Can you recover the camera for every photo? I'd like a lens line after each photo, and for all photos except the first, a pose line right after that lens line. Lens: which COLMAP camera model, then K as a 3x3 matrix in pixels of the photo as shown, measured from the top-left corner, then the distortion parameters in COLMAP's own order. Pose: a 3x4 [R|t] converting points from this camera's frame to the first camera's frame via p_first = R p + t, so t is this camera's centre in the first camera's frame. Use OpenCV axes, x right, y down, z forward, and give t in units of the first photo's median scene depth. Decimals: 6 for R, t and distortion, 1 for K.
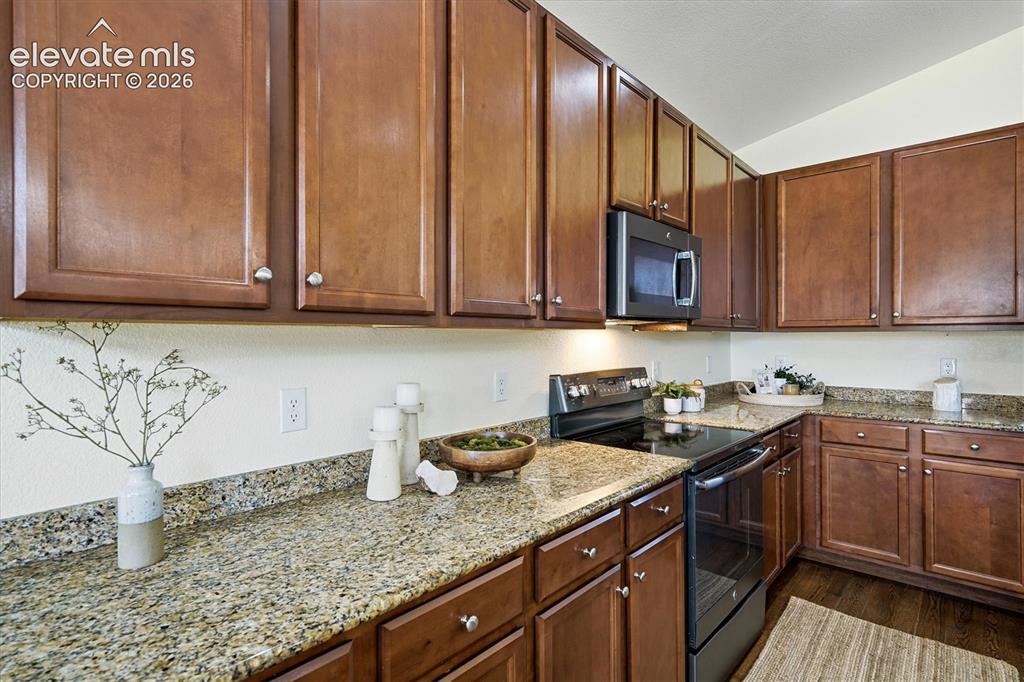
lens RADIAL K [[507.9, 0, 513.0], [0, 507.9, 336.8], [0, 0, 1]] dist [0.008110, -0.001935]
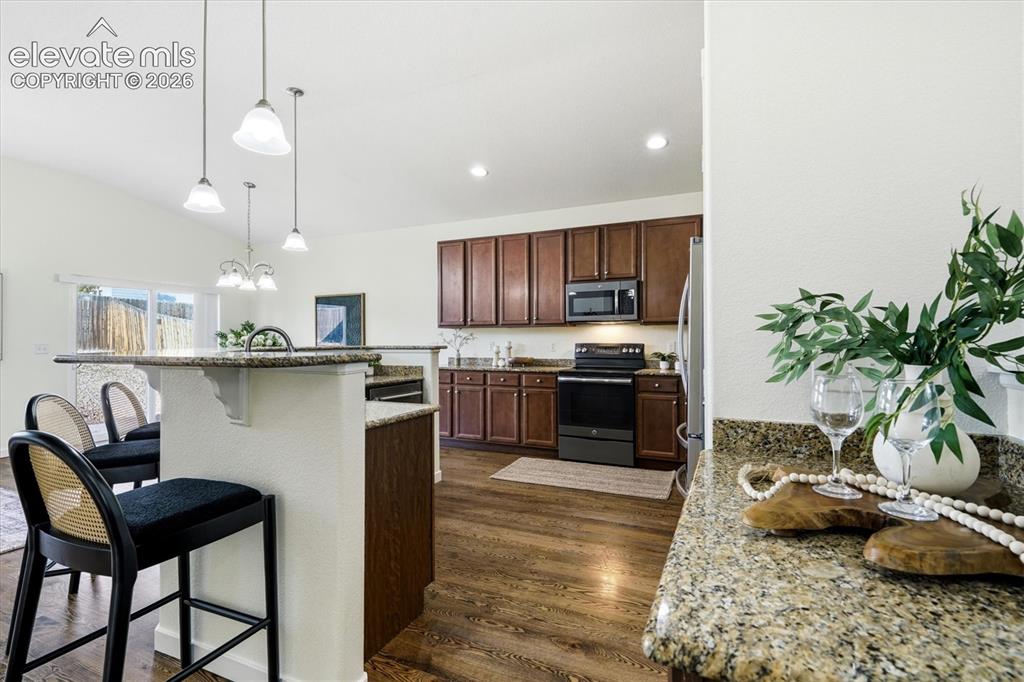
lens RADIAL K [[476.2, 0, 515.4], [0, 476.2, 341.7], [0, 0, 1]] dist [0.002426, -0.000113]
pose [[0.305468, 0.008909, -0.952161, 1.841799], [0.000637, 0.999954, 0.009560, 0.031666], [0.952202, -0.003526, 0.305449, -0.052641]]
